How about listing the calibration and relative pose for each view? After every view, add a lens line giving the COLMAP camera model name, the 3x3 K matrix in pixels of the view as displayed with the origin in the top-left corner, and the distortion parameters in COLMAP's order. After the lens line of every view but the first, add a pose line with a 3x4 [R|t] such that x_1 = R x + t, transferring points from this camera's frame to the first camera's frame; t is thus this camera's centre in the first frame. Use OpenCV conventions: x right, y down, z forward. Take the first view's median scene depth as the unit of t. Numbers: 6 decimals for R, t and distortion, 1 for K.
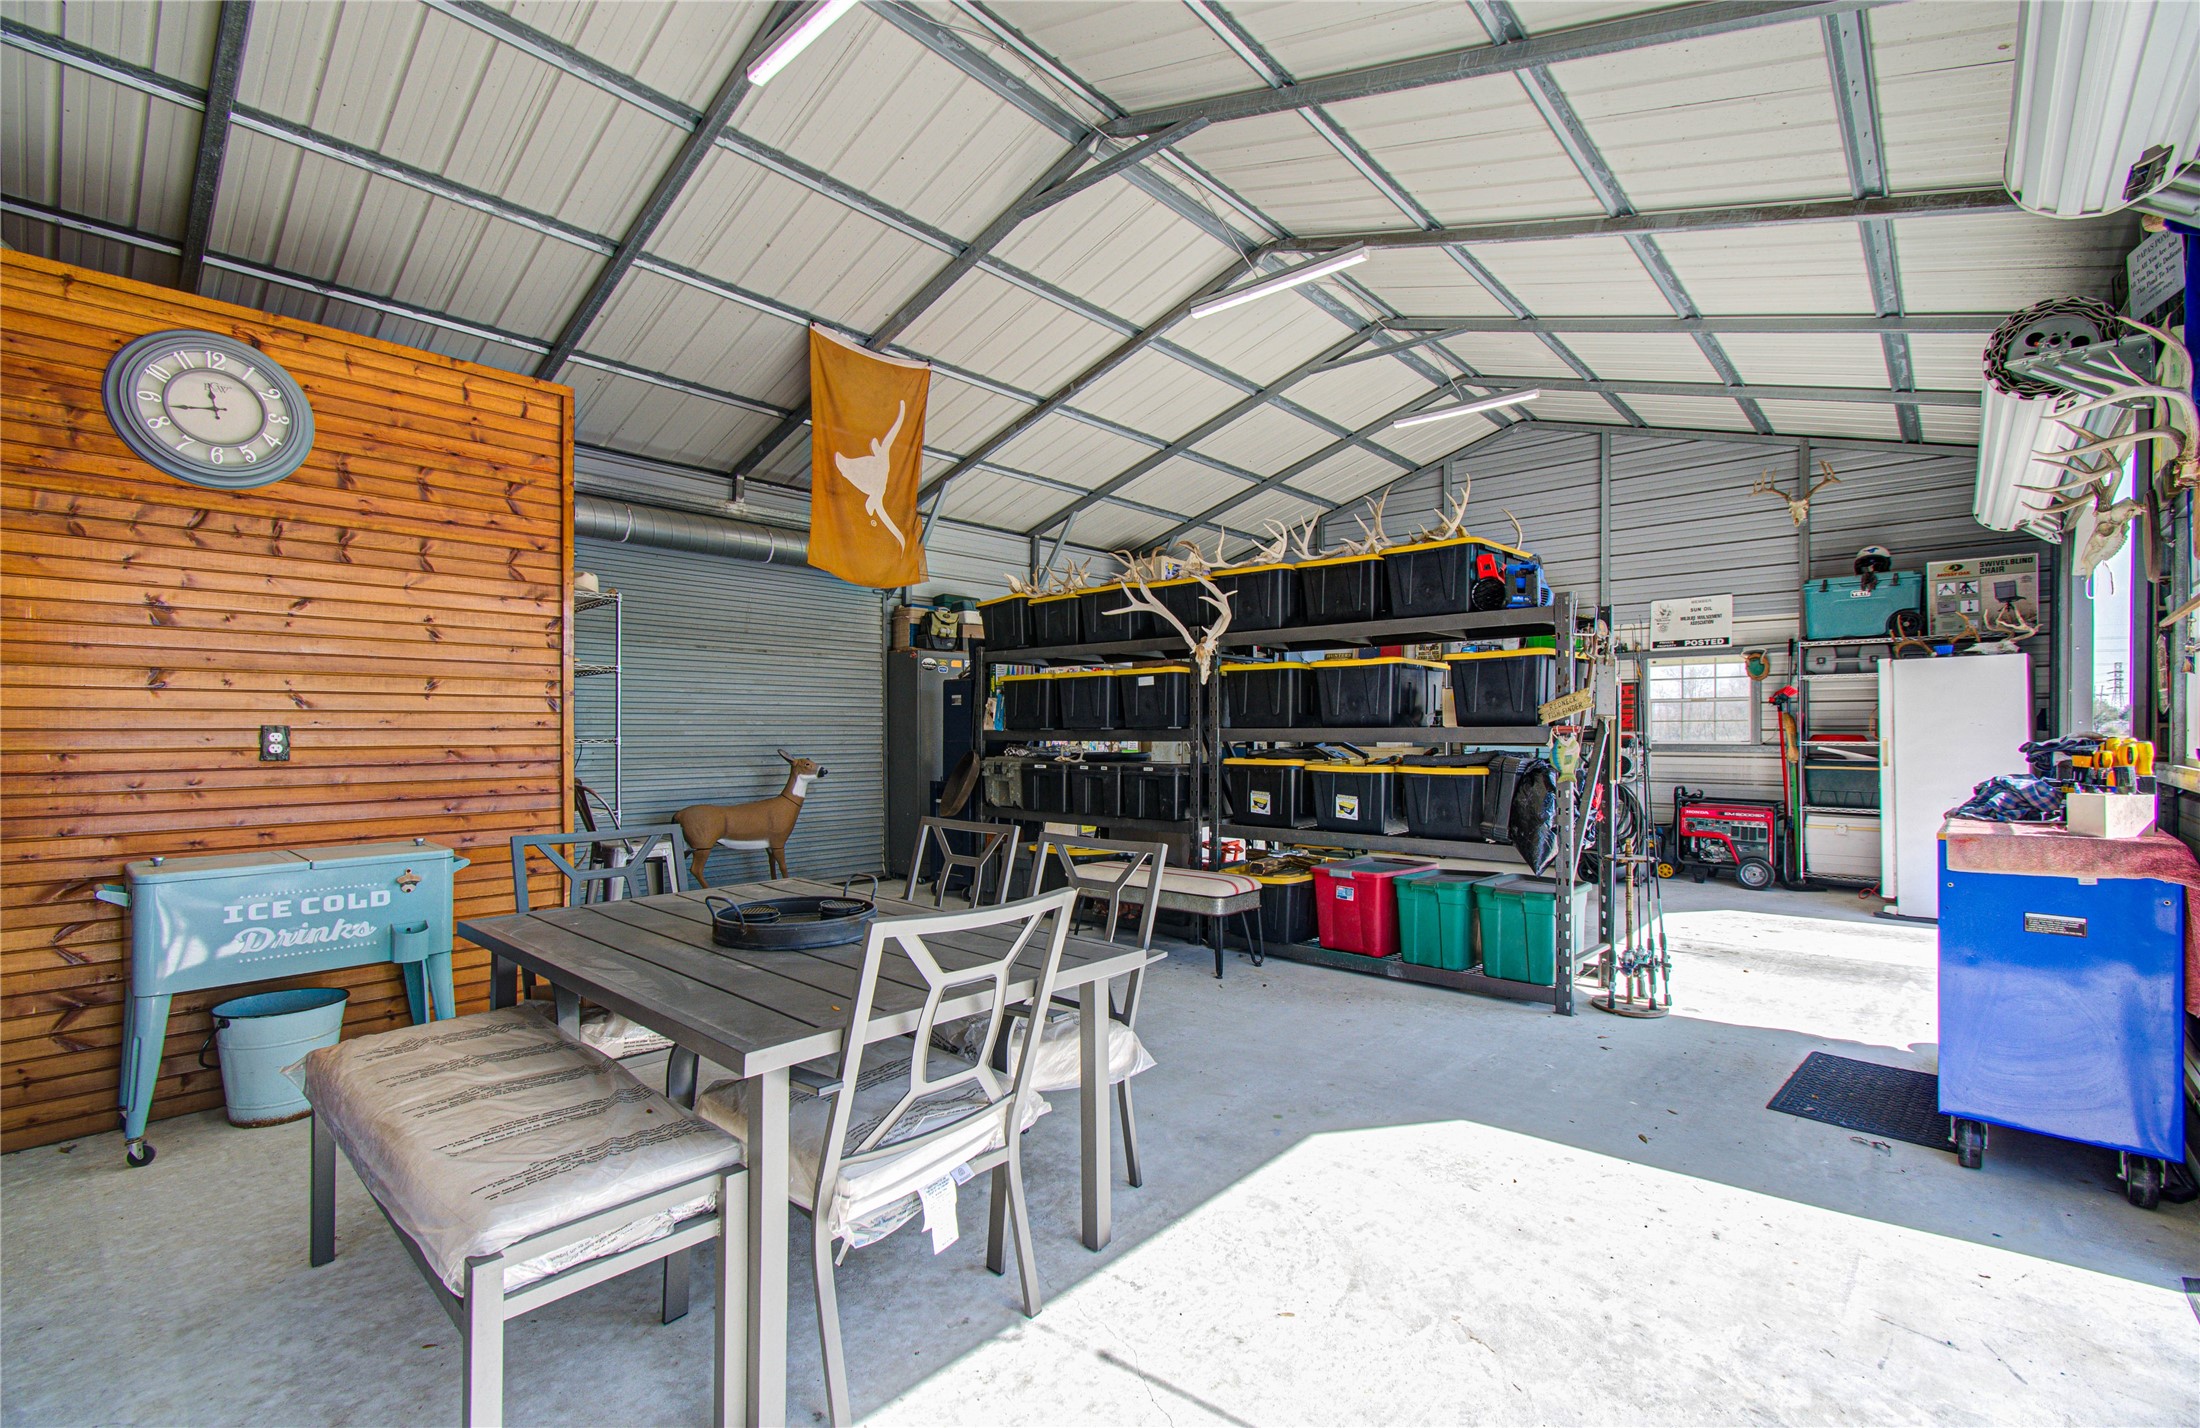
lens RADIAL K [[962.7, 0, 1105.8], [0, 962.7, 716.4], [0, 0, 1]] dist [0.018755, 0.000264]
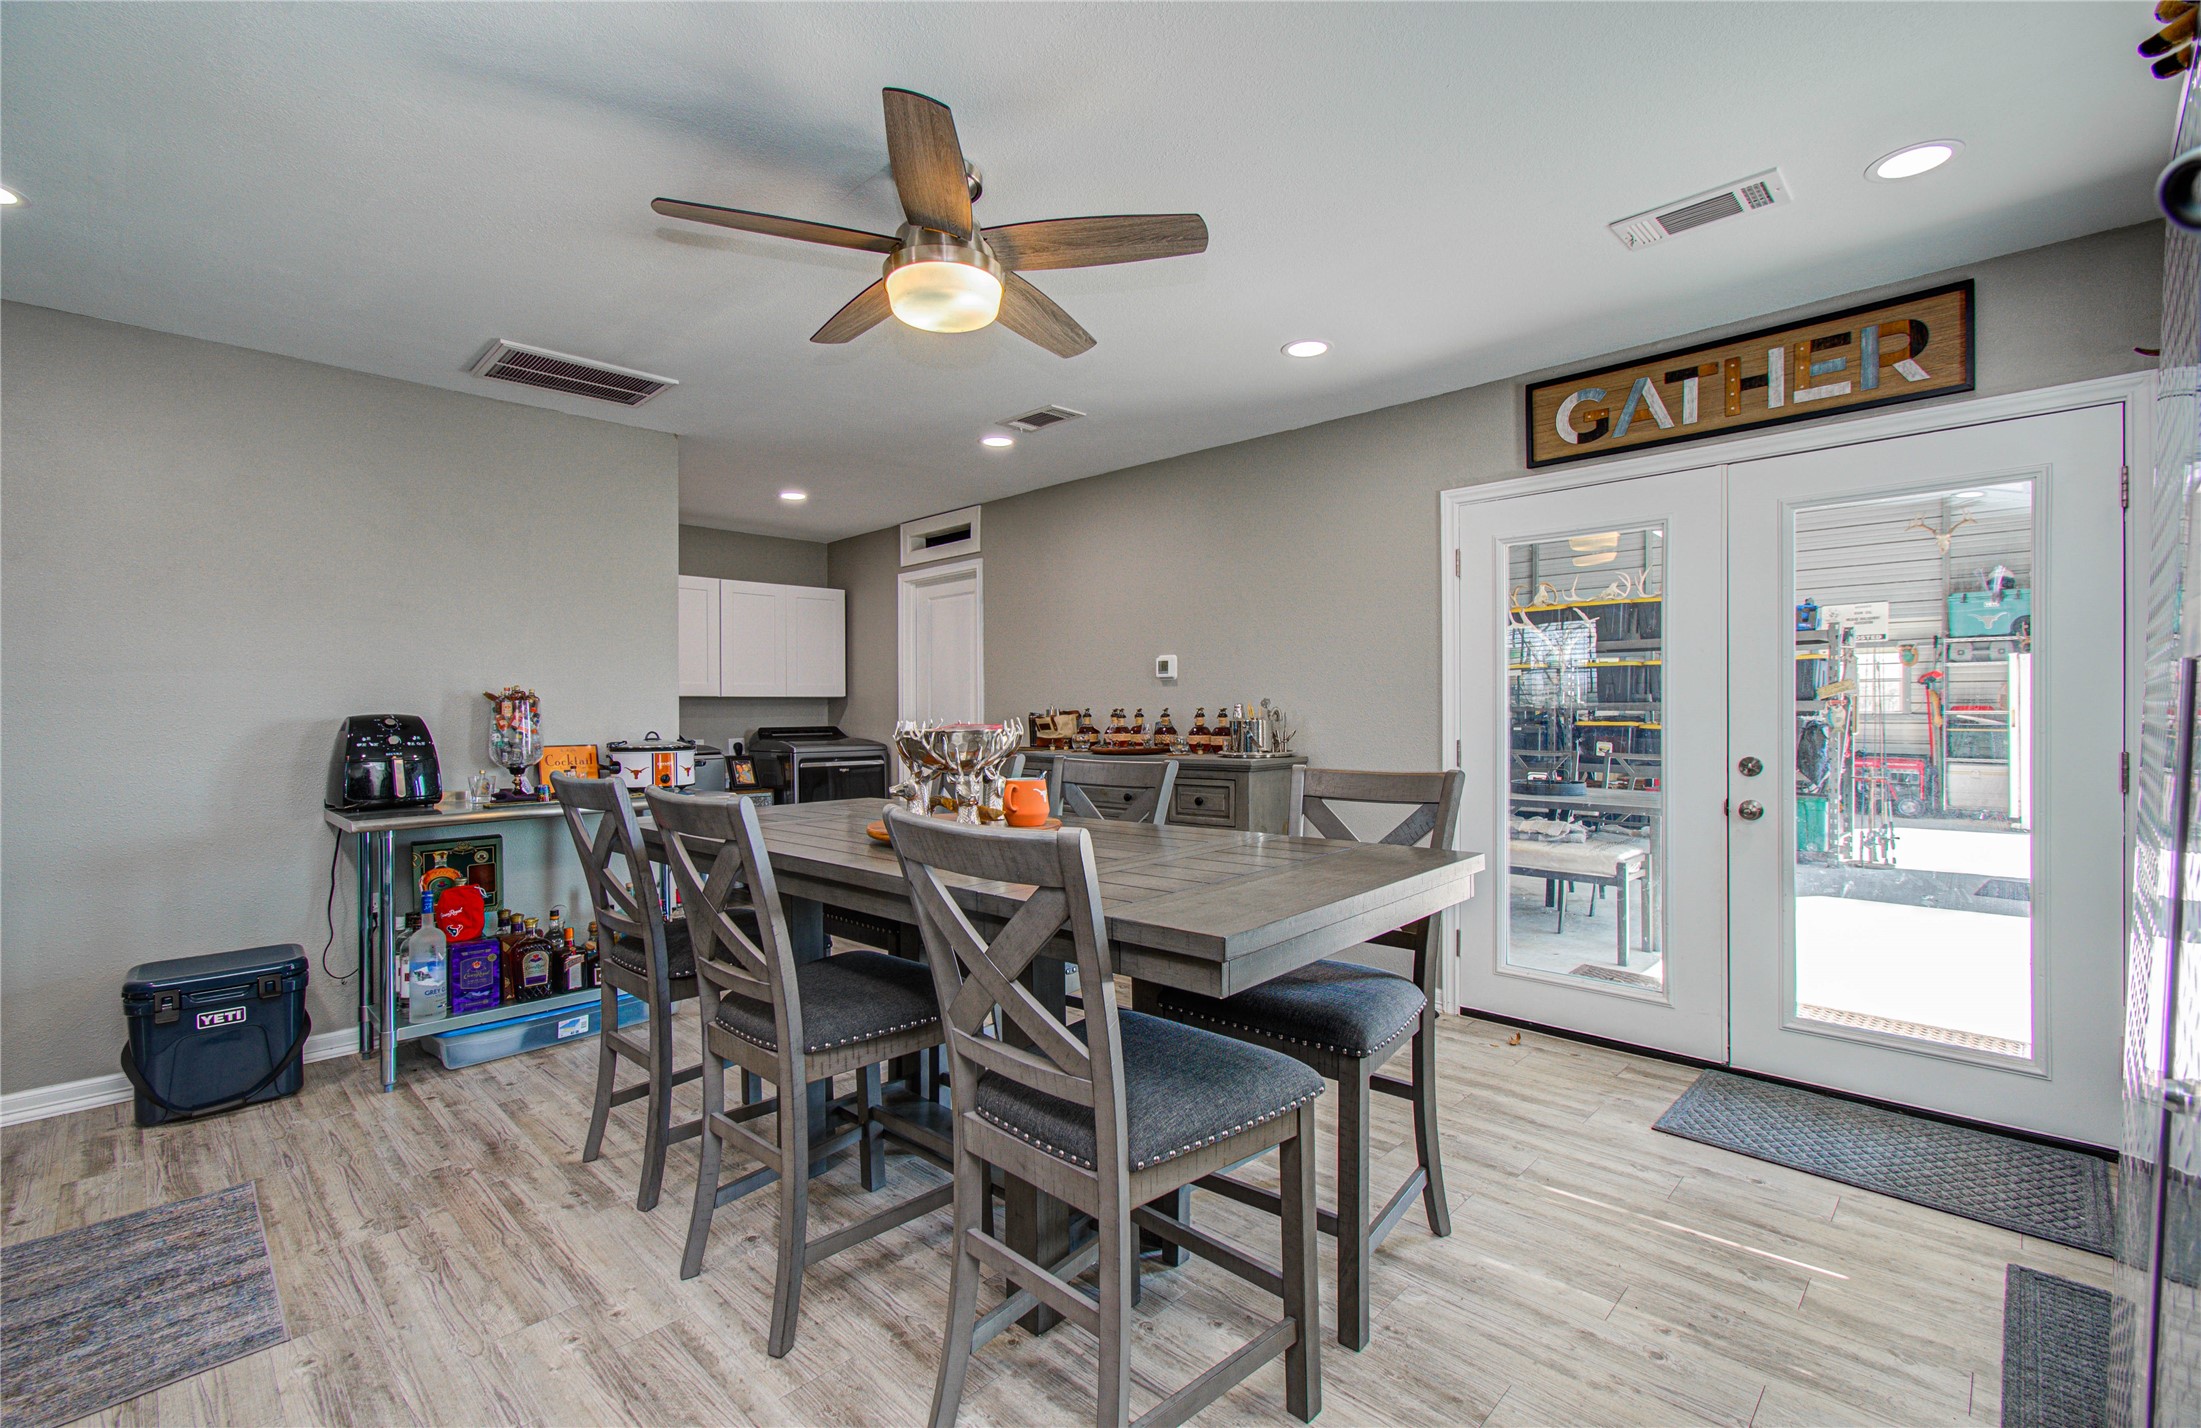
lens RADIAL K [[969.1, 0, 1091.8], [0, 969.1, 704.0], [0, 0, 1]] dist [0.004755, 0.000837]
pose [[0.998533, -0.000415, -0.054153, -0.410861], [0.001237, 0.999885, 0.015145, -0.006420], [0.054141, -0.015190, 0.998418, -0.435389]]
